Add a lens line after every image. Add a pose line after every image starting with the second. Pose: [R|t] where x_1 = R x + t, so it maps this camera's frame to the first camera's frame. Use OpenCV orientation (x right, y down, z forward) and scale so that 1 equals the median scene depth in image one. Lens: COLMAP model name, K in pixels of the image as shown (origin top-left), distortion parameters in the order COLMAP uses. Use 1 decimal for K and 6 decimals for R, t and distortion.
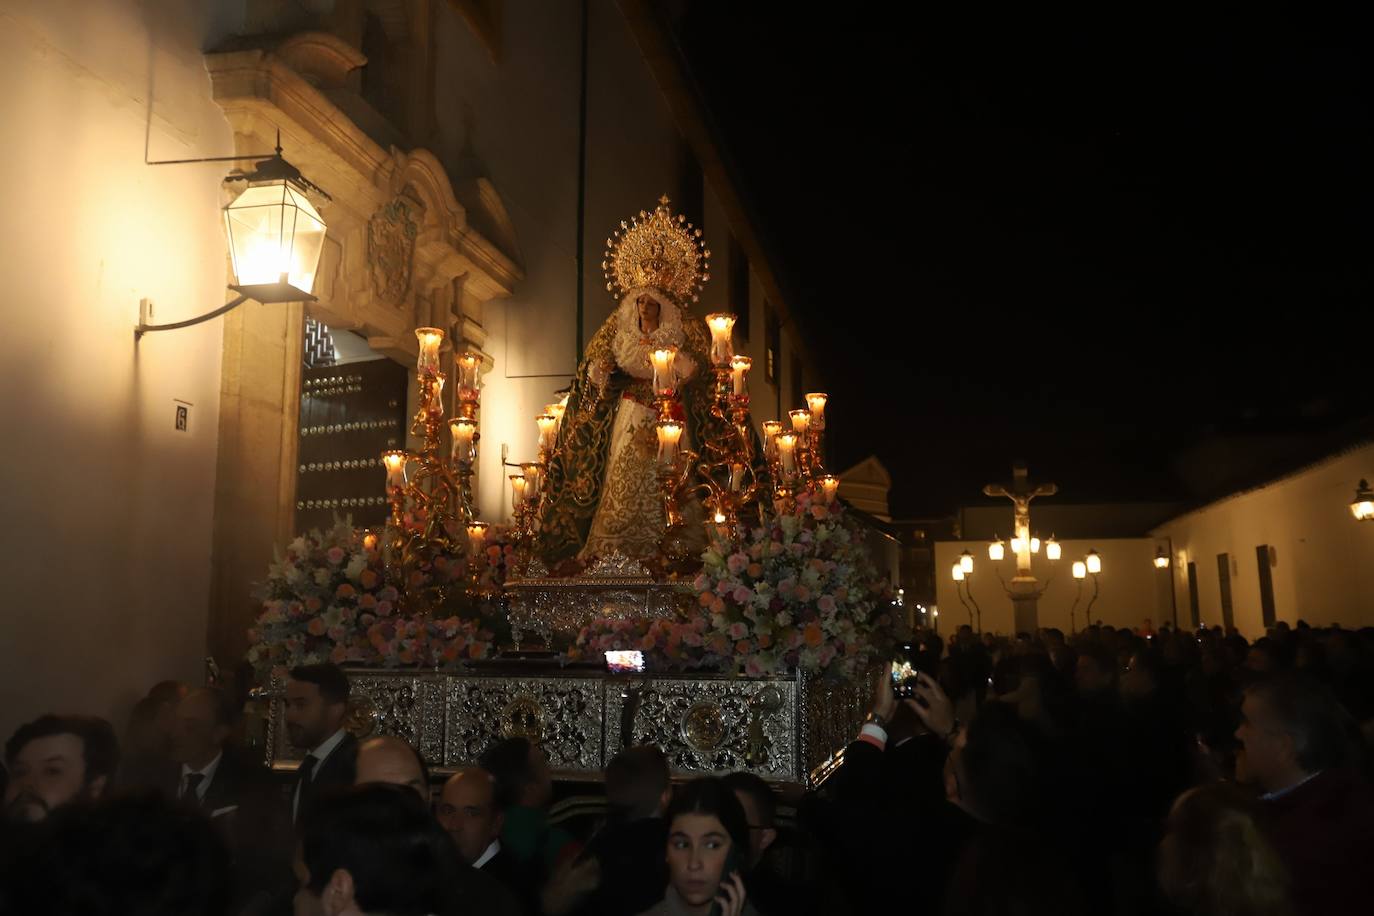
lens RADIAL K [[1177.8, 0, 687.0], [0, 1177.8, 458.0], [0, 0, 1]] dist [-0.002002, 0.003249]
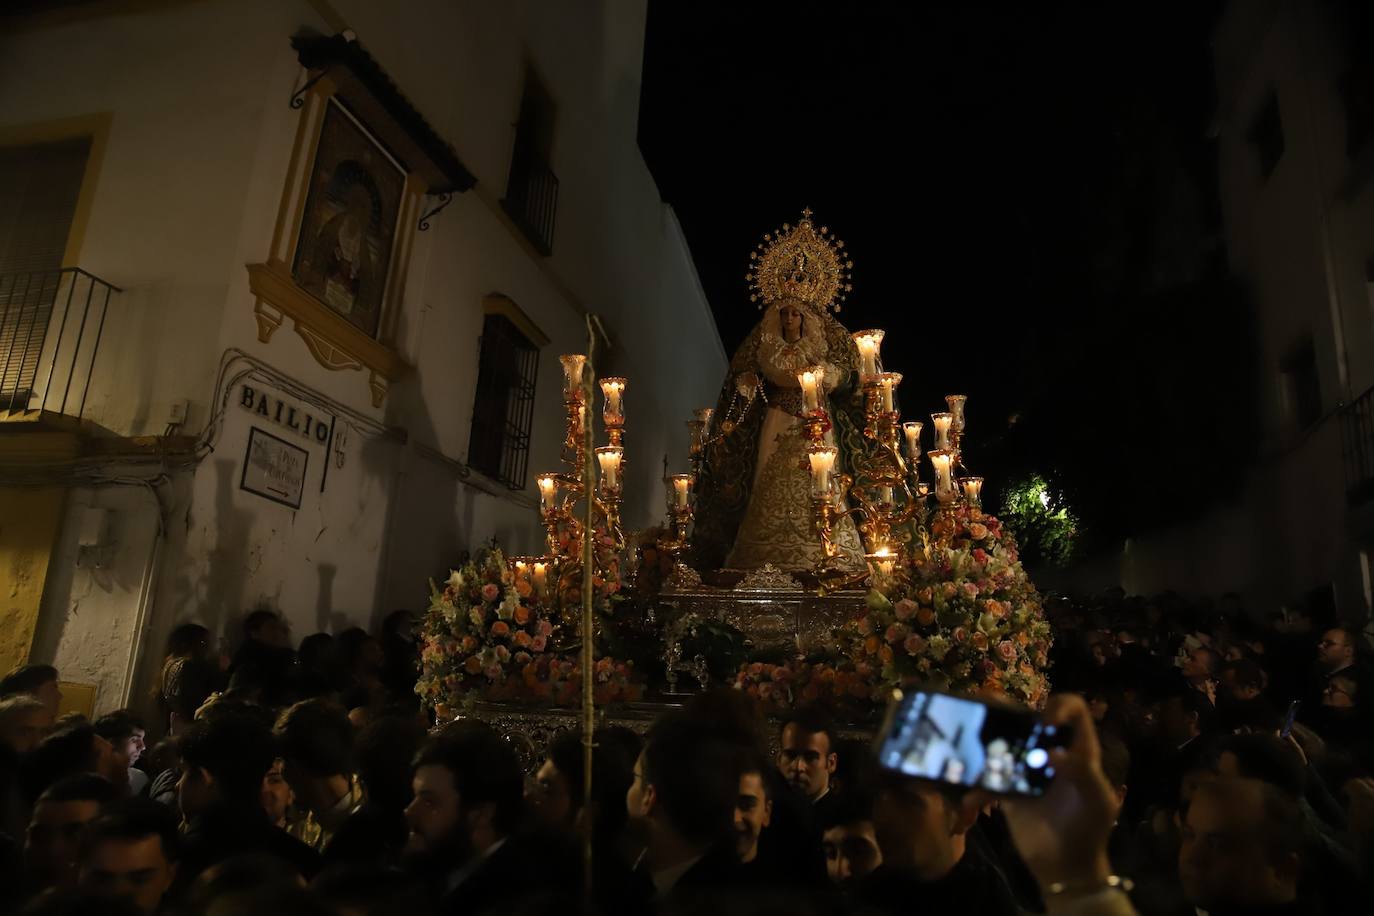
lens RADIAL K [[961.8, 0, 719.8], [0, 961.8, 432.1], [0, 0, 1]] dist [-0.001650, 0.044600]
pose [[0.995791, -0.023428, -0.088609, -0.030989], [0.025167, 0.999511, 0.018564, -0.062156], [0.088131, -0.020716, 0.995893, 0.216602]]
